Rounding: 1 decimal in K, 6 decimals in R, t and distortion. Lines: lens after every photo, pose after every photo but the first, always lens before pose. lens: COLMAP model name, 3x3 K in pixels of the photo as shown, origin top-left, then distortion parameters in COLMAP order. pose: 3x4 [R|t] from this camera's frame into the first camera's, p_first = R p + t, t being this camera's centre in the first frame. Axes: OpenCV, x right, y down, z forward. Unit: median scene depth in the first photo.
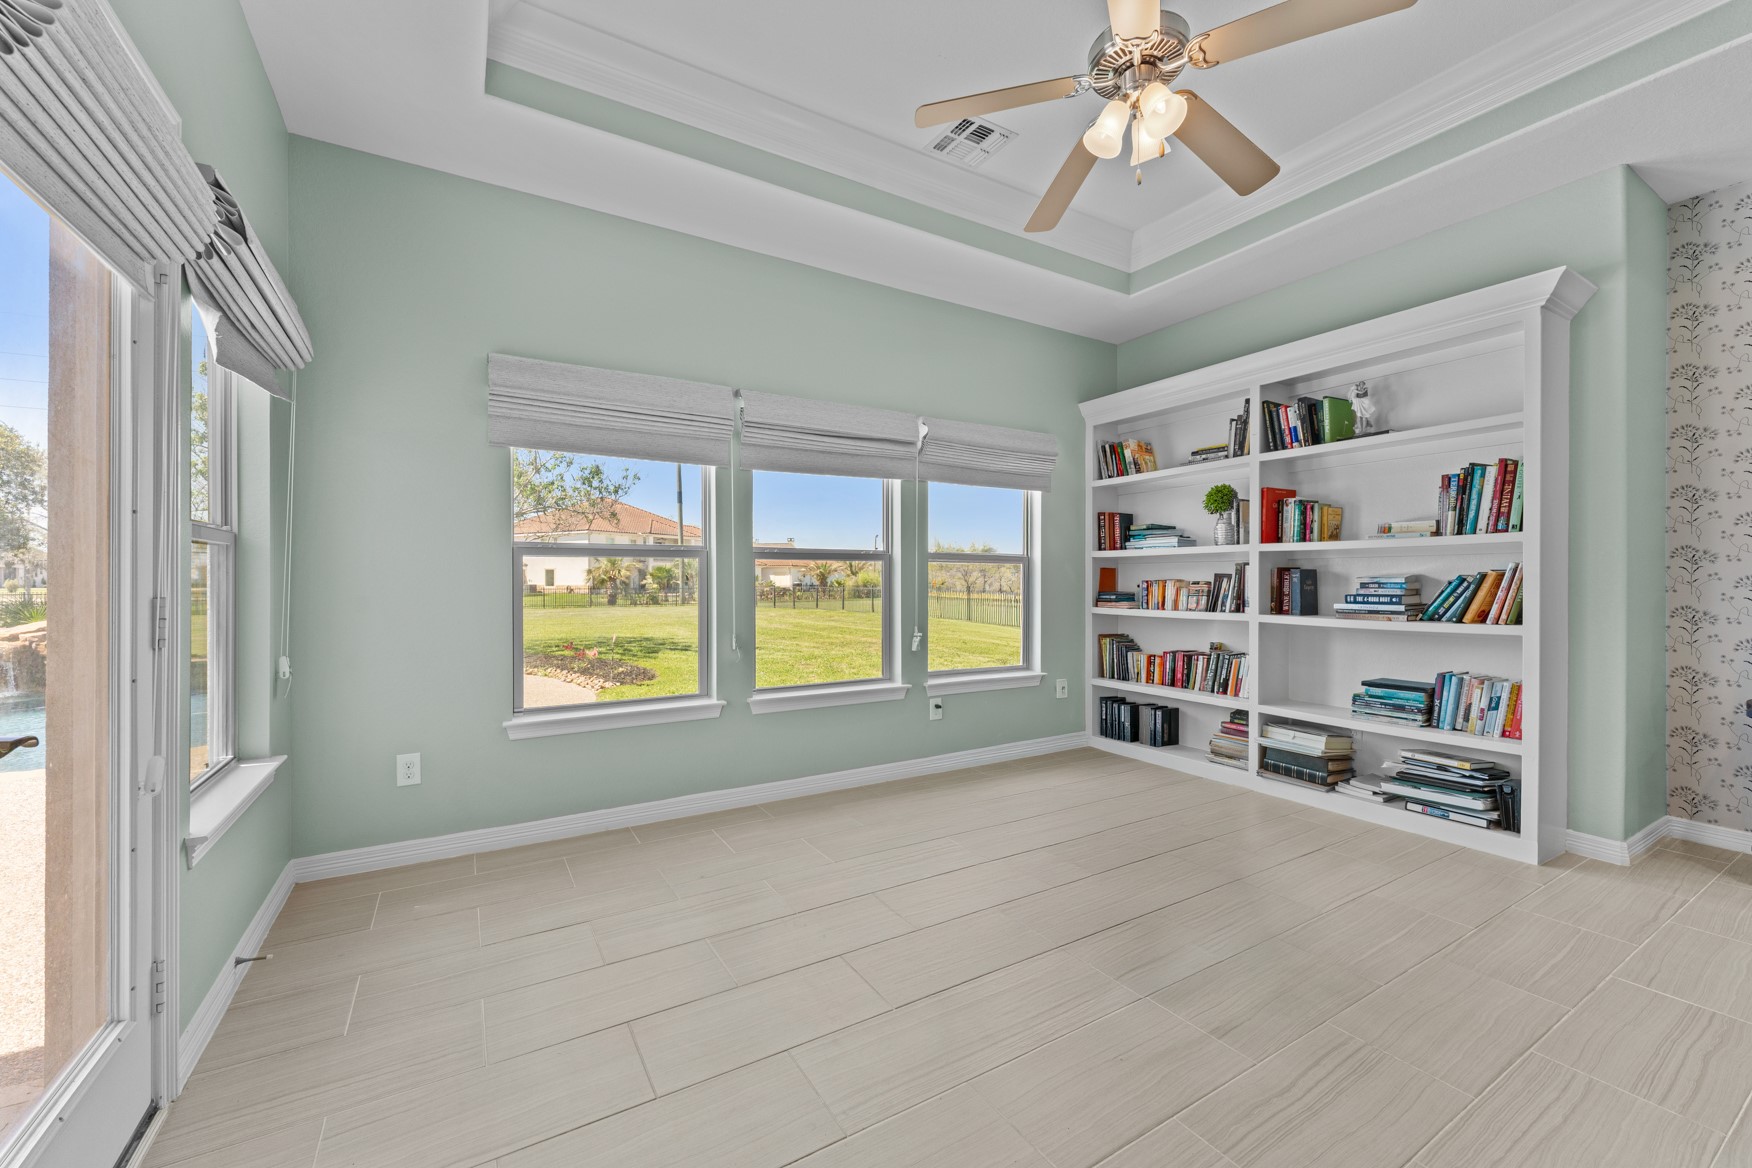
lens RADIAL K [[703.4, 0, 877.5], [0, 703.4, 582.8], [0, 0, 1]] dist [0.000126, 0.000042]
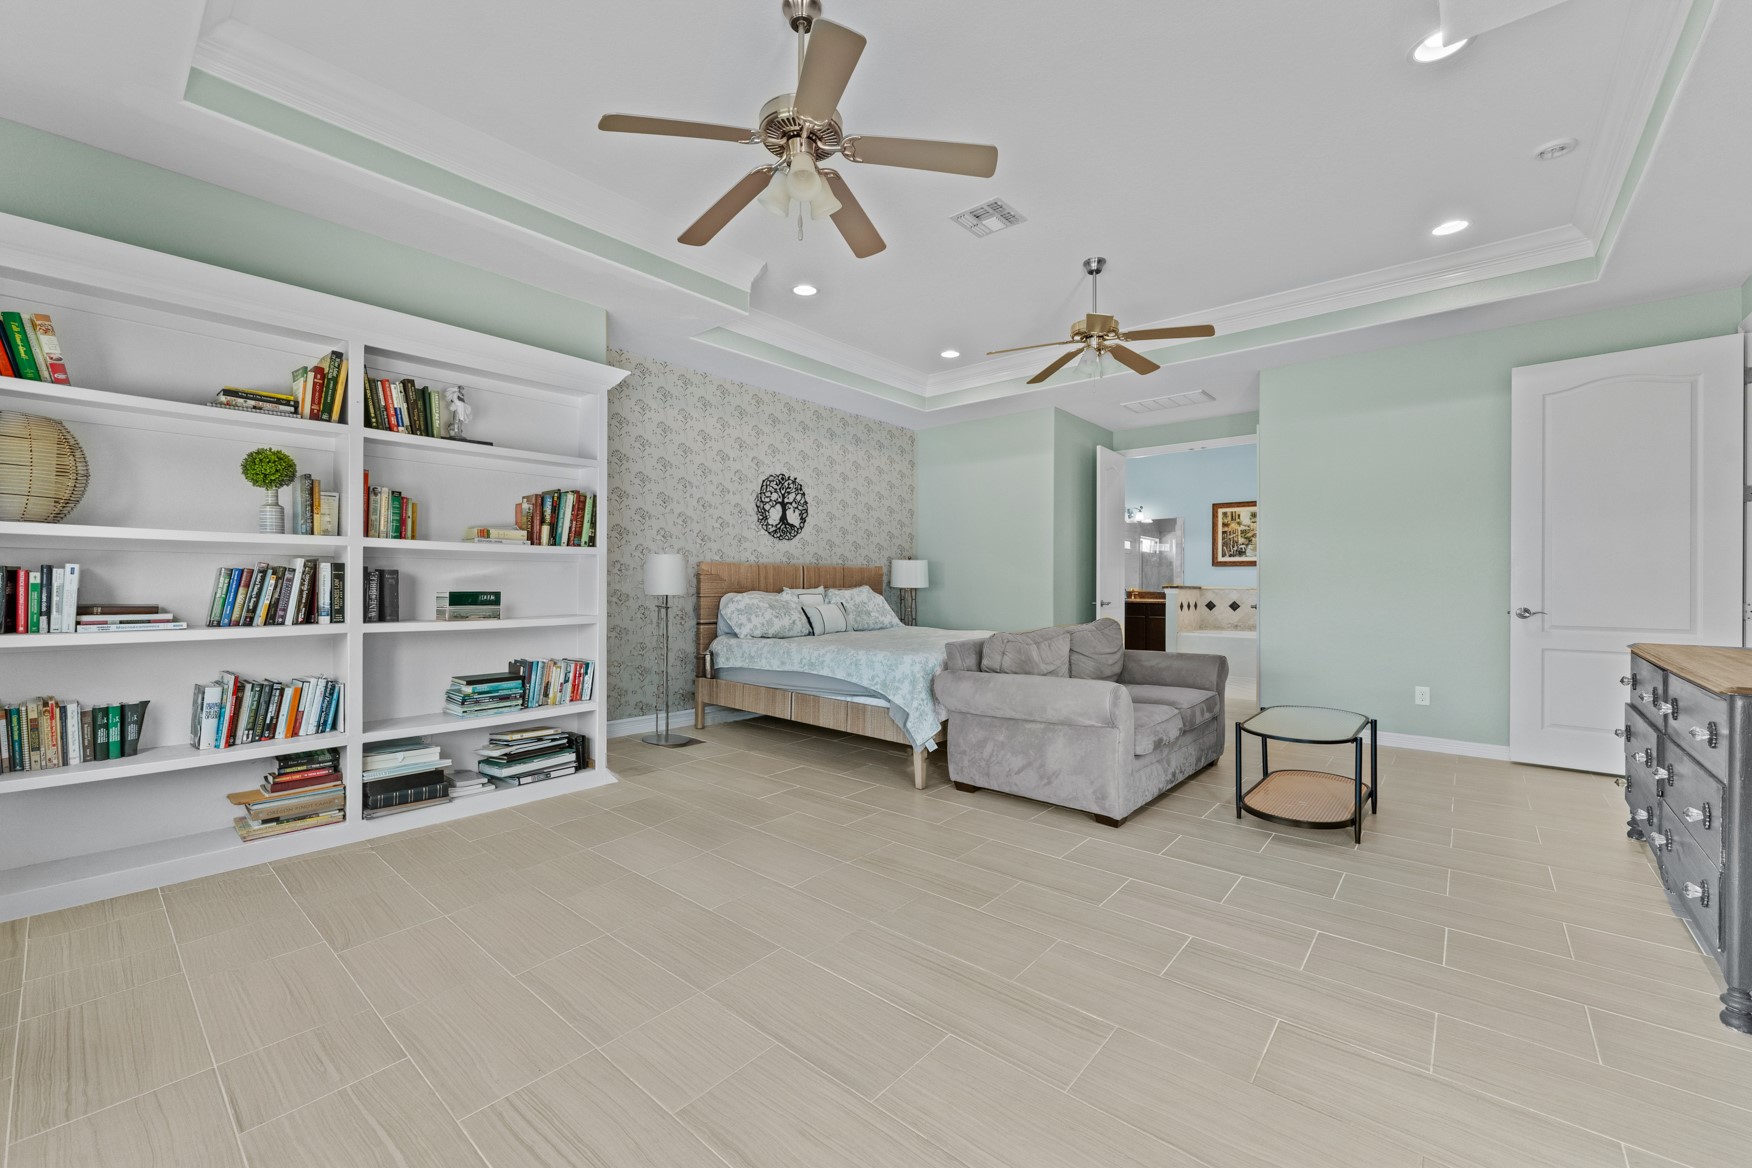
lens RADIAL K [[703.4, 0, 878.9], [0, 703.4, 581.1], [0, 0, 1]] dist [0.000126, 0.000042]
pose [[-0.328713, 0.000035, 0.944430, -0.446017], [-0.003846, 0.999992, -0.001376, -0.005561], [-0.944422, -0.004084, -0.328710, 0.729001]]
